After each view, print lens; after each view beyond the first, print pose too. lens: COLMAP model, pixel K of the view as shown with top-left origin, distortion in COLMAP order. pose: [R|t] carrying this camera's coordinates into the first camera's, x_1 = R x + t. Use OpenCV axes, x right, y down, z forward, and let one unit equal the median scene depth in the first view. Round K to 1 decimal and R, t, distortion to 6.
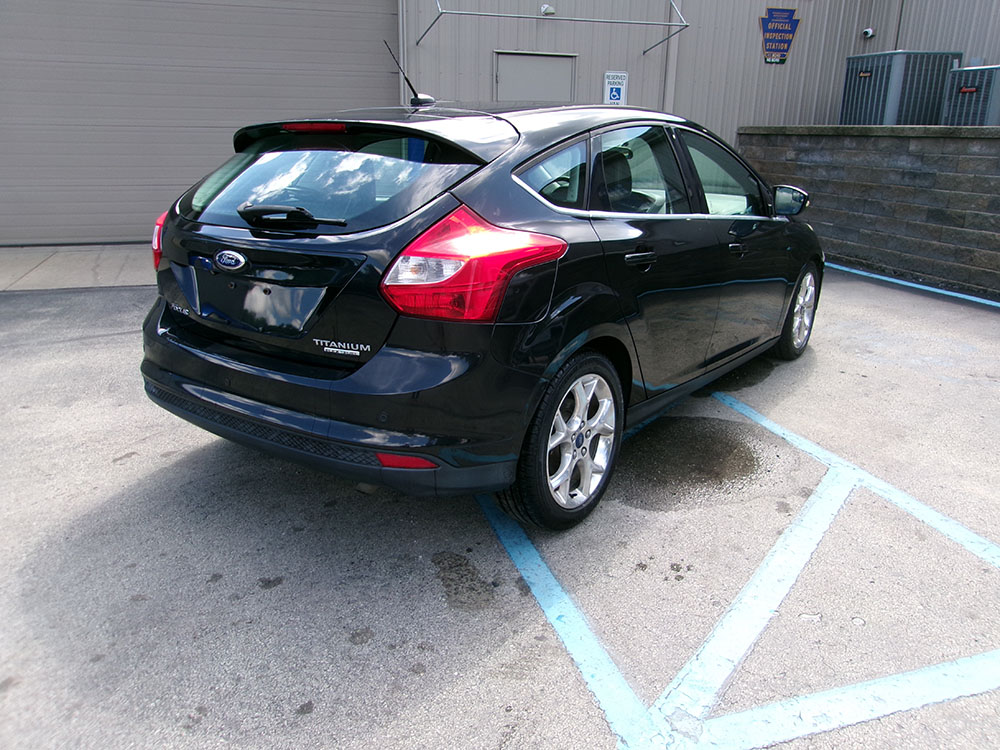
lens RADIAL K [[772.7, 0, 503.9], [0, 772.7, 378.5], [0, 0, 1]] dist [-0.016602, 0.029621]
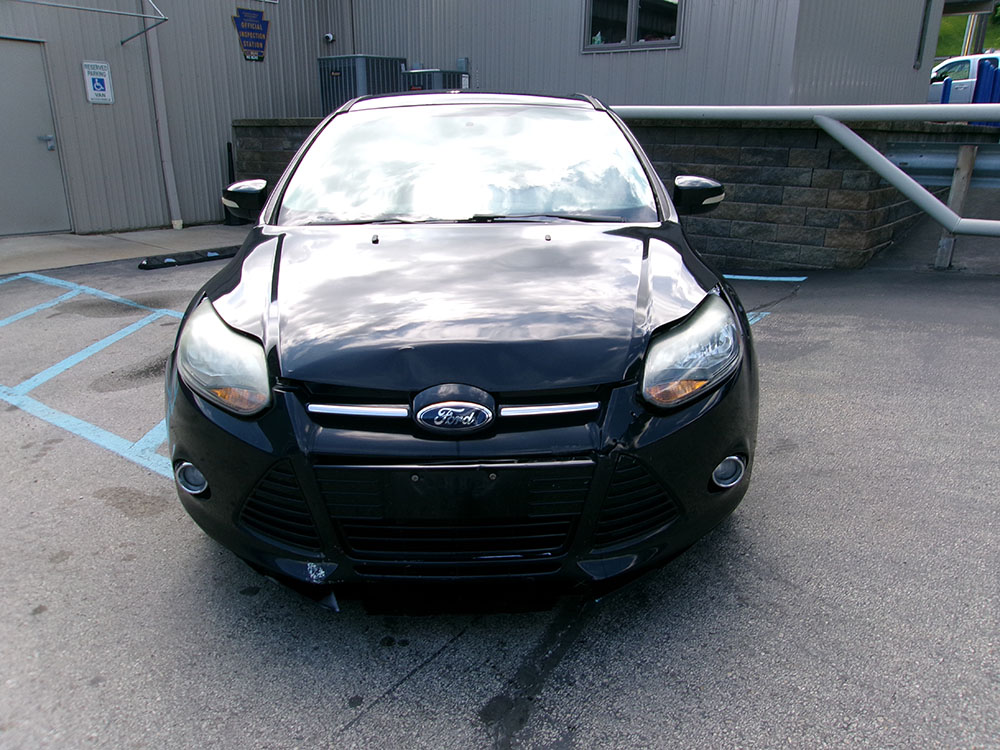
lens RADIAL K [[772.7, 0, 503.5], [0, 772.7, 388.9], [0, 0, 1]] dist [-0.016602, 0.029621]
pose [[0.811963, -0.189896, 0.551957, -0.082214], [0.183774, 0.980679, 0.067052, 0.057261], [-0.554025, 0.046992, 0.831173, -0.116981]]
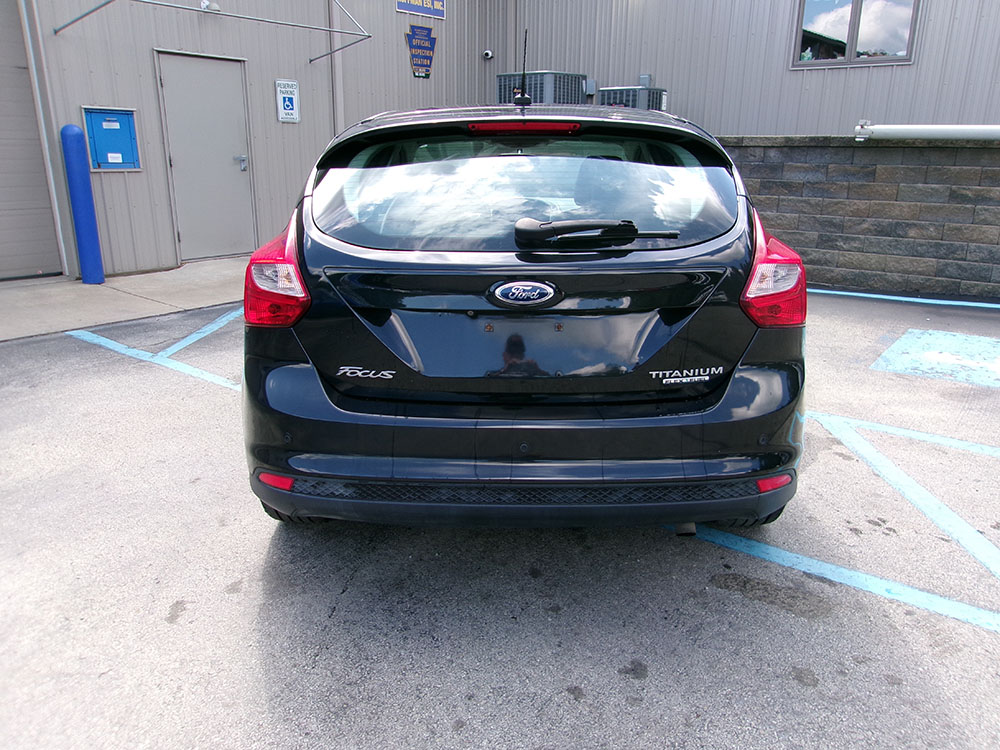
lens RADIAL K [[772.7, 0, 504.4], [0, 772.7, 381.0], [0, 0, 1]] dist [-0.016602, 0.029621]
pose [[0.820503, -0.173440, 0.544696, -0.341566], [0.181428, 0.982607, 0.039584, -0.042242], [-0.542088, 0.066344, 0.837699, 0.149625]]
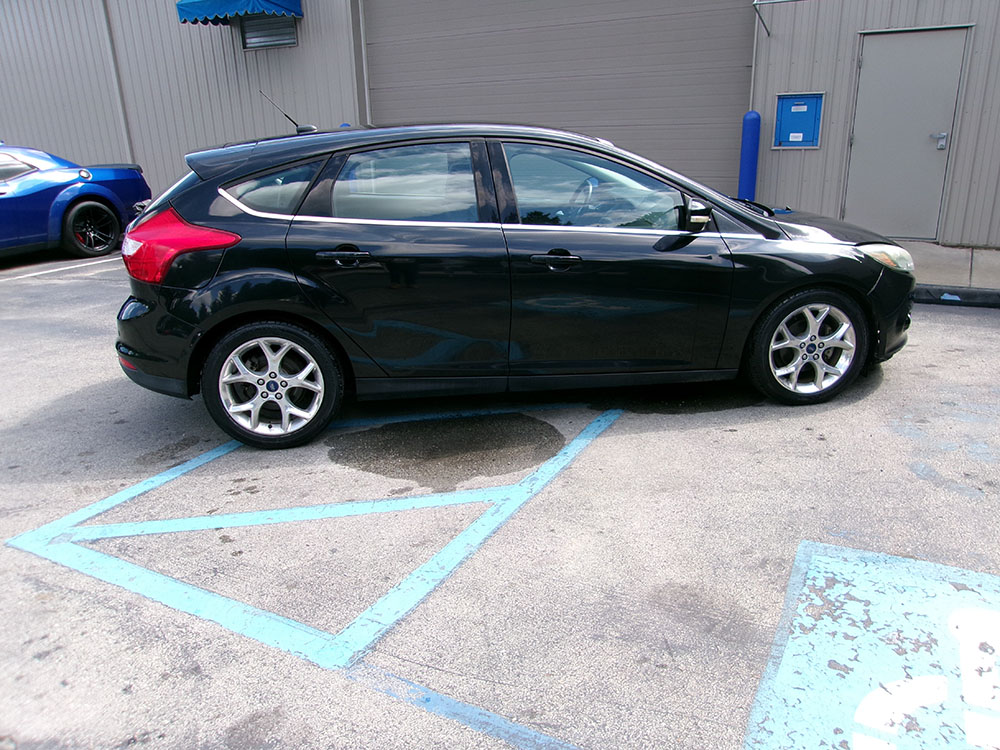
lens RADIAL K [[772.7, 0, 505.9], [0, 772.7, 372.7], [0, 0, 1]] dist [-0.016602, 0.029621]
pose [[0.695987, 0.191917, -0.691932, 0.609243], [-0.183338, 0.979177, 0.087175, -0.062559], [0.694255, 0.066185, 0.716680, 0.149349]]
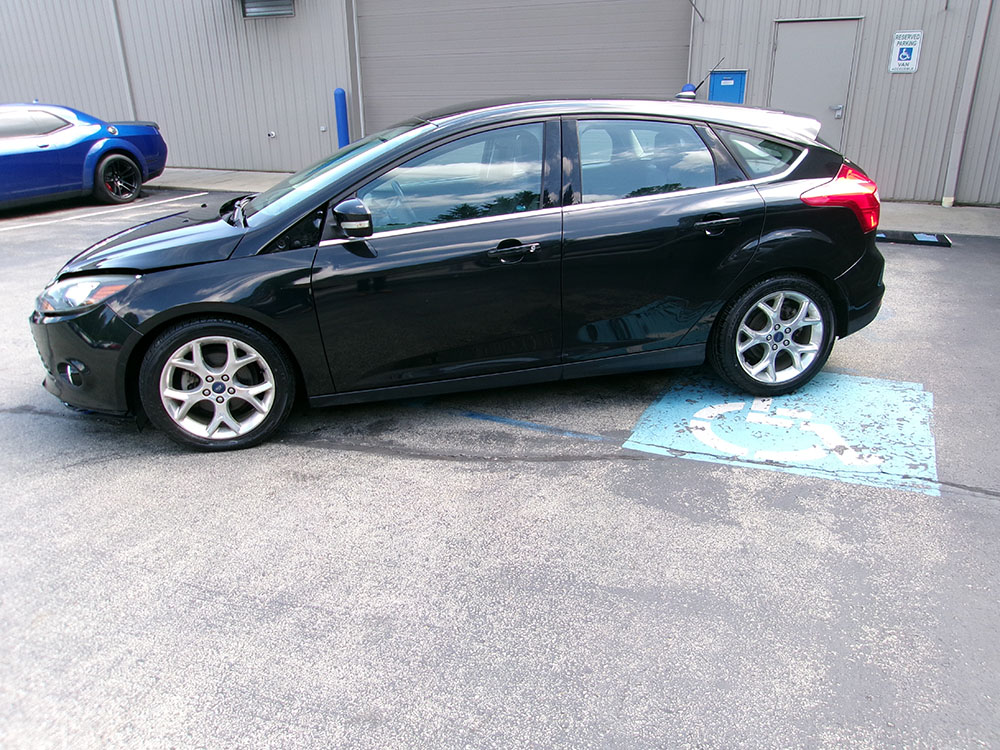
lens RADIAL K [[772.7, 0, 501.6], [0, 772.7, 379.5], [0, 0, 1]] dist [-0.016602, 0.029621]
pose [[0.726133, 0.226875, -0.649044, 0.814139], [-0.188188, 0.973524, 0.129758, 0.003167], [0.661299, 0.027920, 0.749603, -0.098087]]
